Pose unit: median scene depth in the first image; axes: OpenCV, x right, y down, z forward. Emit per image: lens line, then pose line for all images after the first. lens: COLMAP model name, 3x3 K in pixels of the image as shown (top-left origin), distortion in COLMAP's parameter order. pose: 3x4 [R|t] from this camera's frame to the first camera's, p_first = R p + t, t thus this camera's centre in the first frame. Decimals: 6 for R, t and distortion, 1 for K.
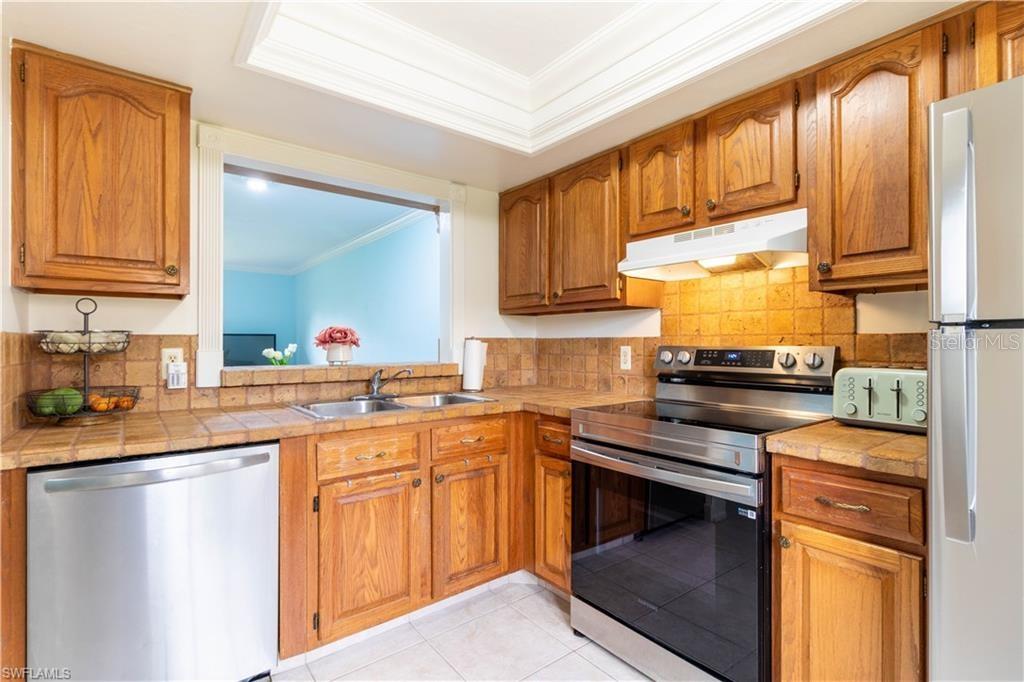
lens RADIAL K [[474.5, 0, 512.0], [0, 474.5, 341.0], [0, 0, 1]] dist [0.000490, 0.000093]
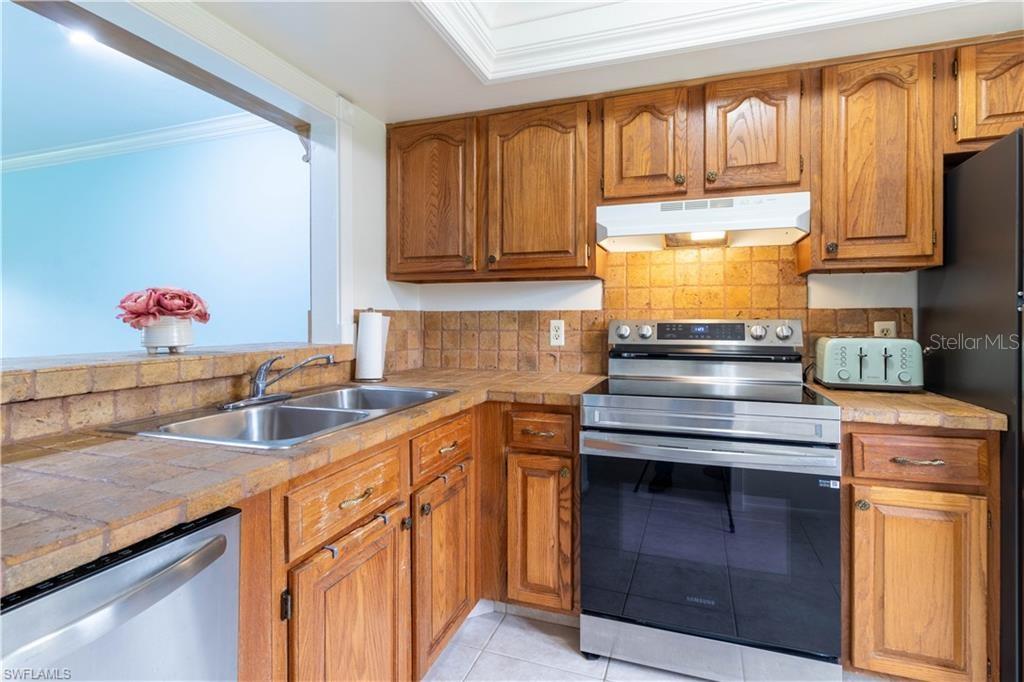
lens RADIAL K [[482.3, 0, 514.8], [0, 482.3, 321.4], [0, 0, 1]] dist [0.000043, 0.000434]
pose [[0.845288, -0.003100, 0.534301, -0.417967], [-0.003024, 0.999939, 0.010585, 0.004862], [-0.534302, -0.010564, 0.845228, 0.330416]]
